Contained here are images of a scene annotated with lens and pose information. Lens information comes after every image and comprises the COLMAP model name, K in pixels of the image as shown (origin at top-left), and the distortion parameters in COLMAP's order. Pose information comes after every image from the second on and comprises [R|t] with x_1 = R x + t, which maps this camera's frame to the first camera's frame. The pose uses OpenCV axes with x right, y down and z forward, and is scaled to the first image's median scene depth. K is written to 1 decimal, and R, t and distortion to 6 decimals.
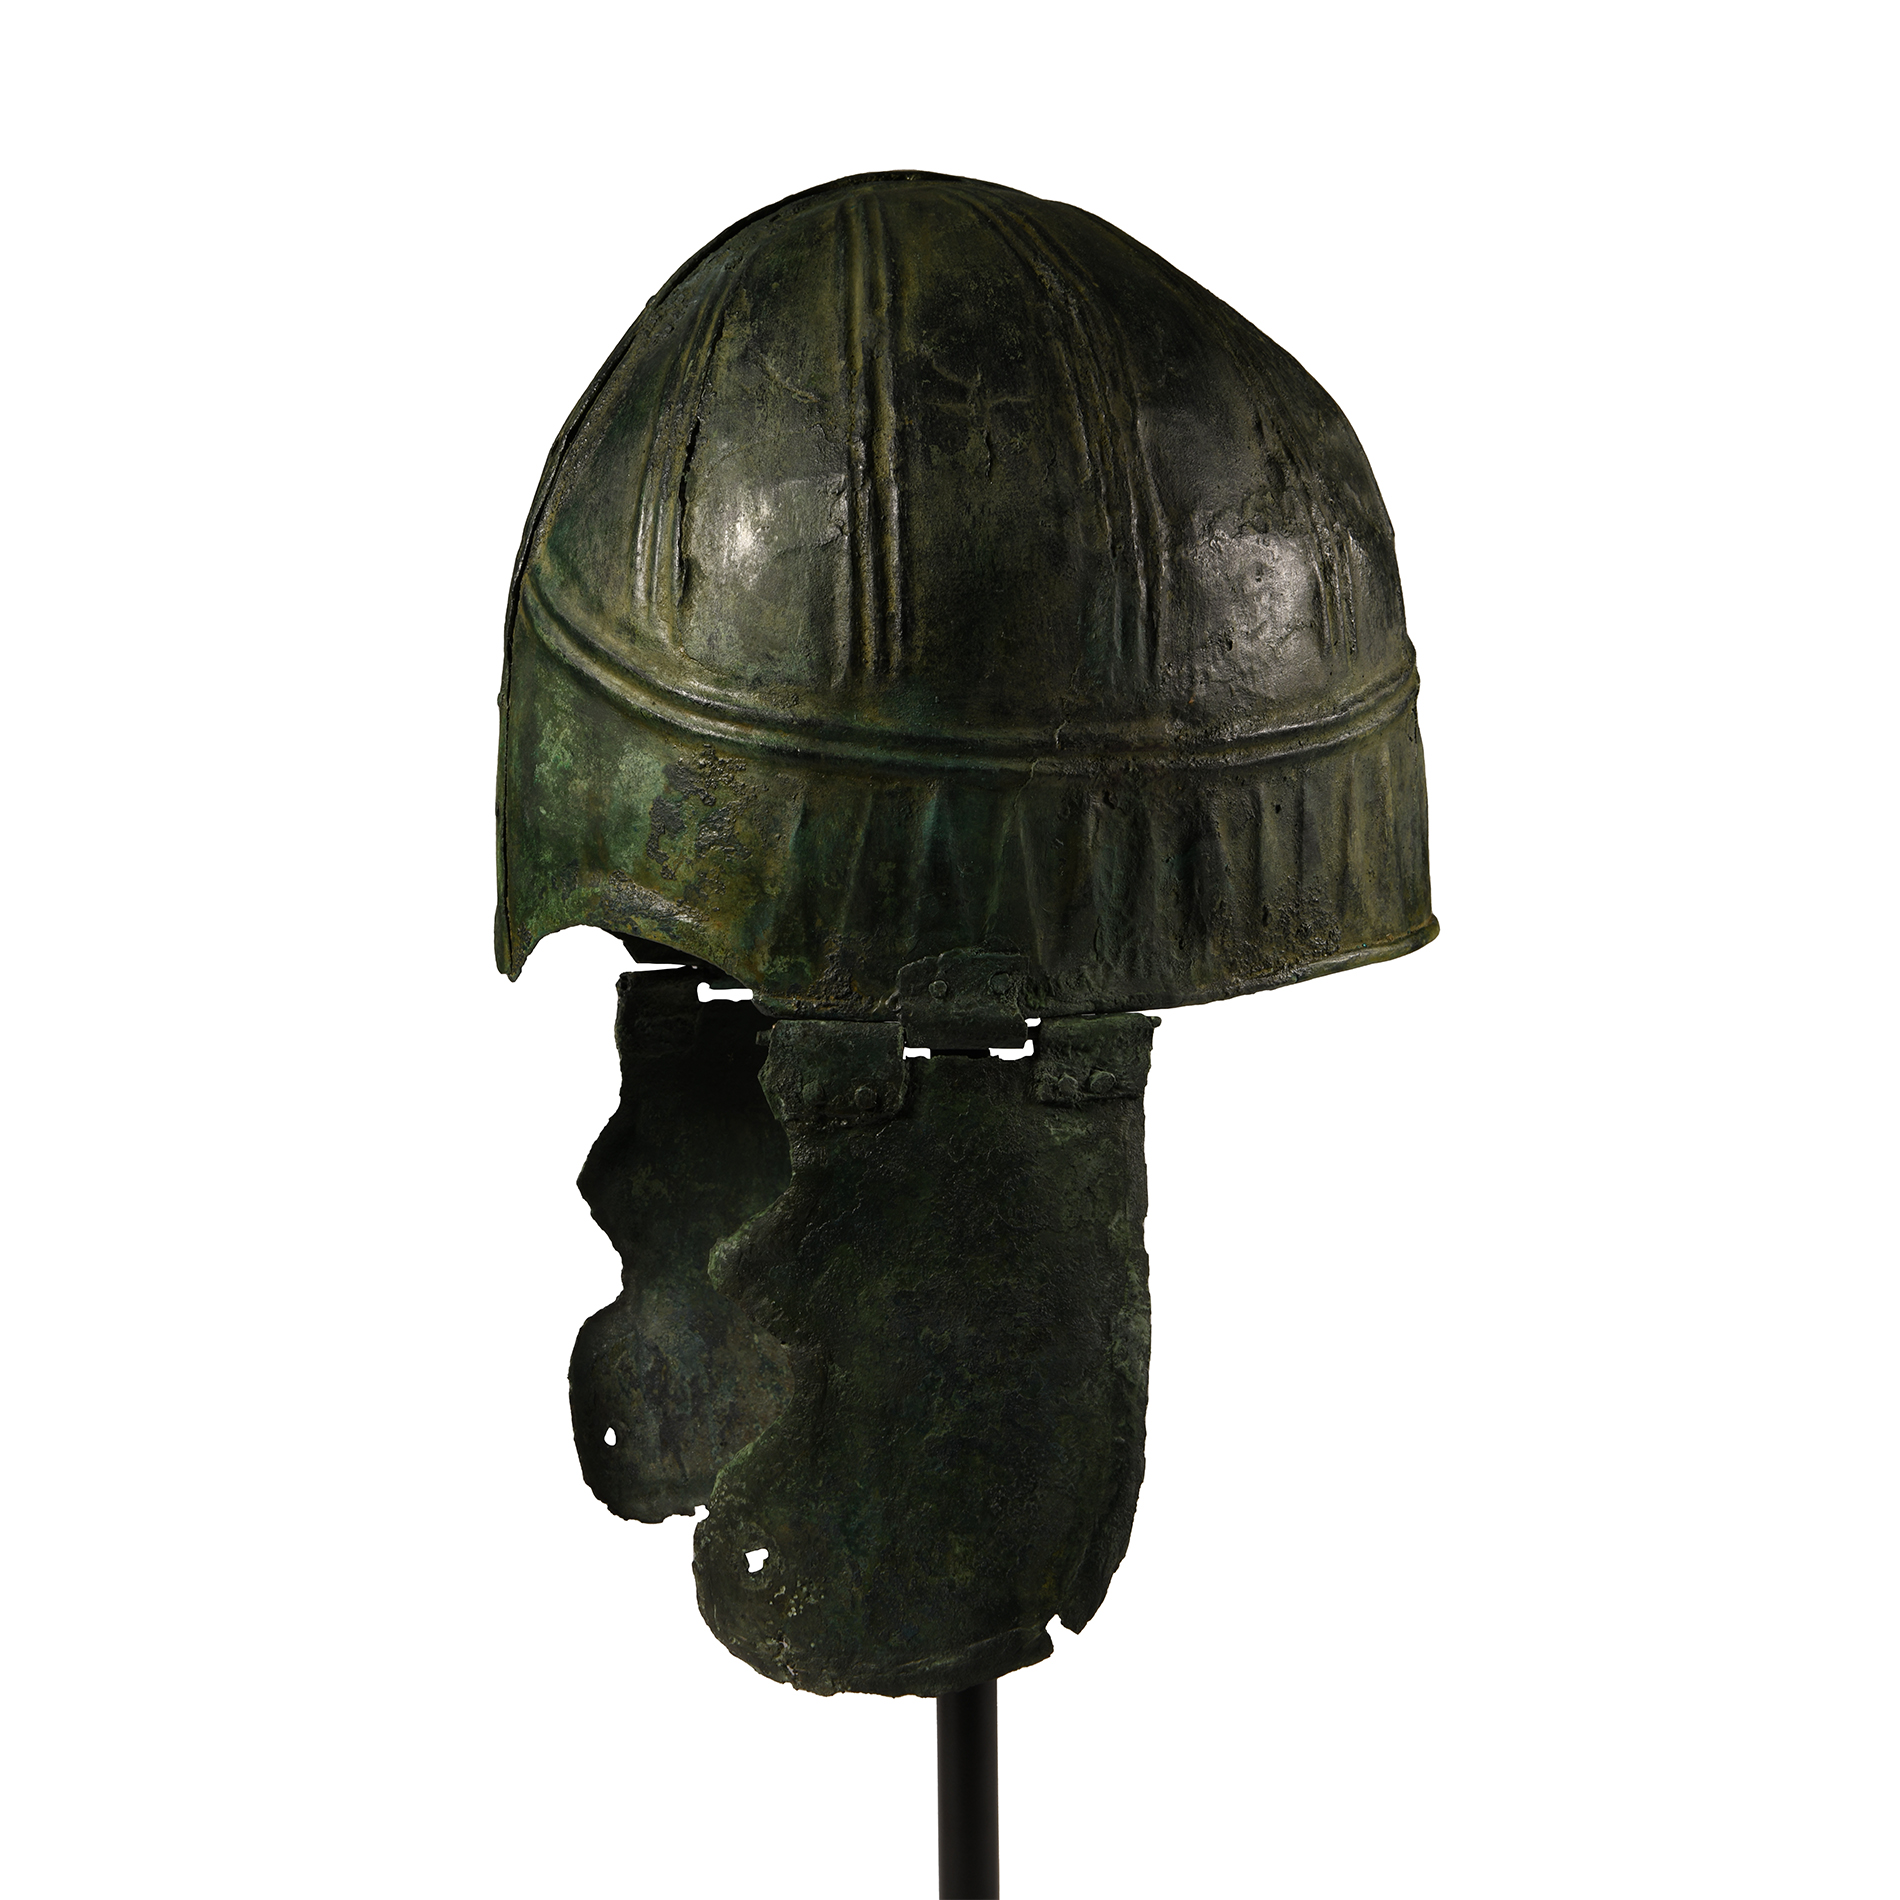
lens RADIAL K [[2862.7, 0, 948.3], [0, 2862.7, 1026.7], [0, 0, 1]] dist [-0.020594, -0.016750]
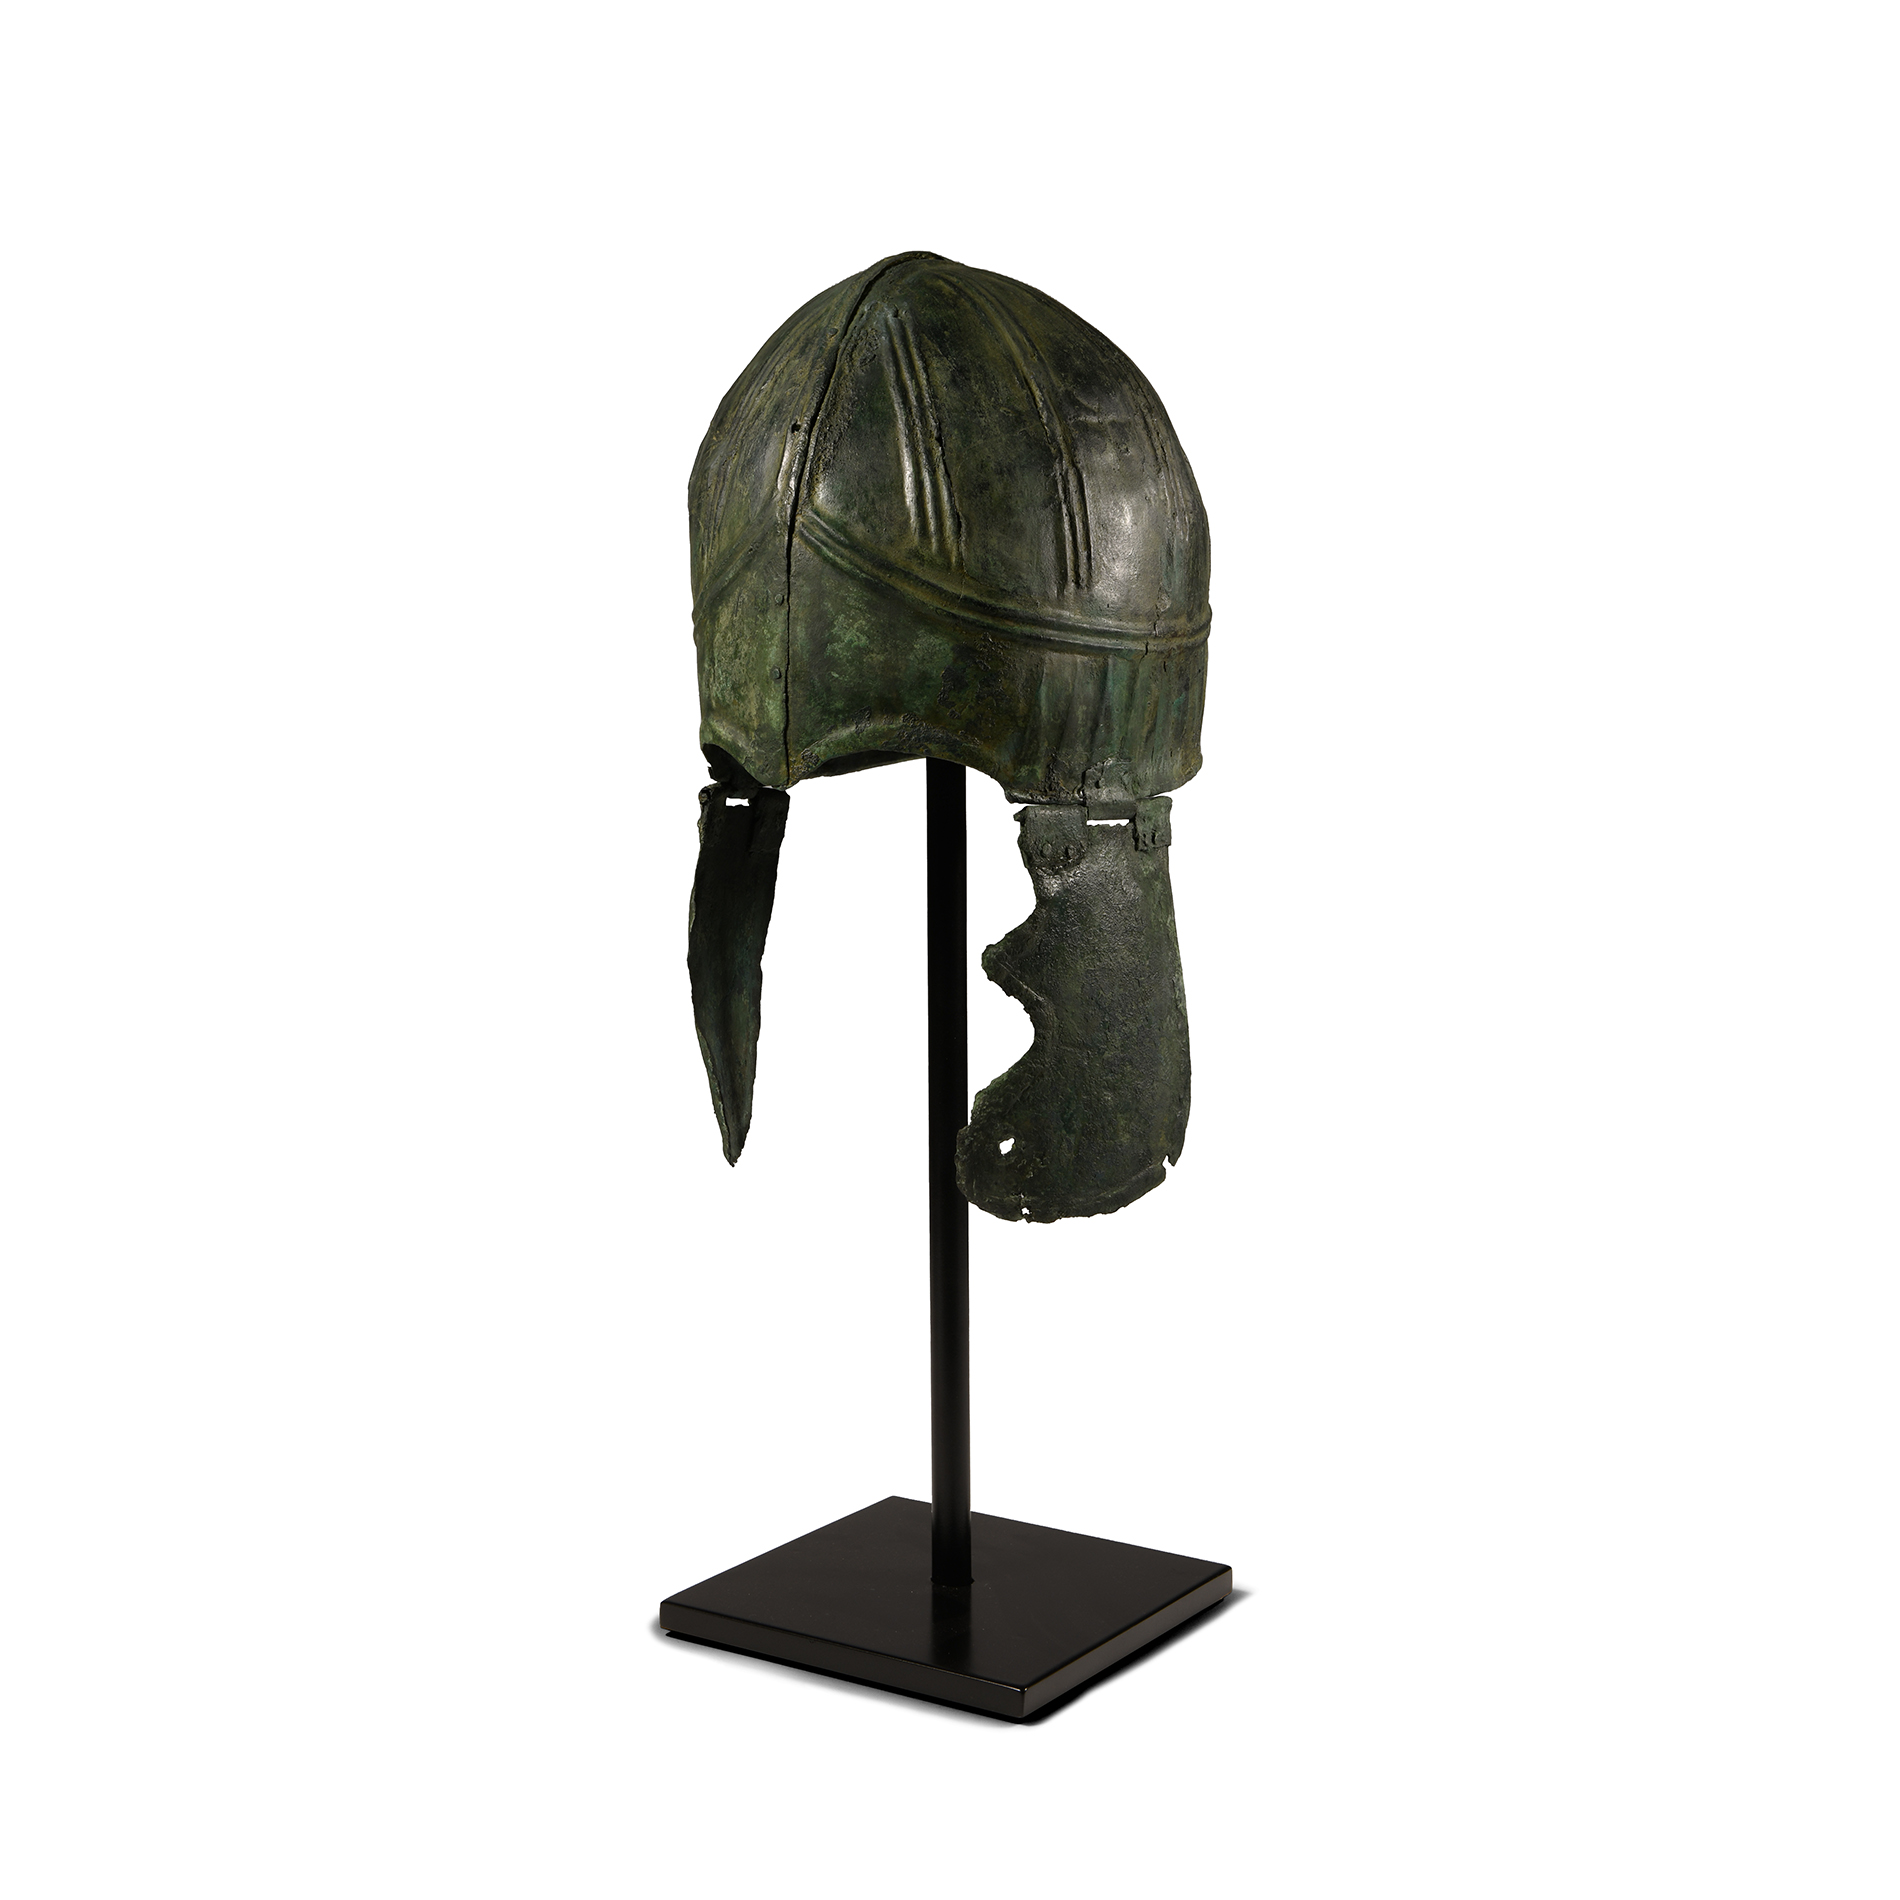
lens RADIAL K [[2862.7, 0, 948.3], [0, 2862.7, 1026.7], [0, 0, 1]] dist [-0.020594, -0.016750]
pose [[0.792777, -0.078931, 0.604380, -1.050106], [0.048427, 0.996602, 0.066631, 0.012160], [-0.607585, -0.023555, 0.793905, -0.245119]]
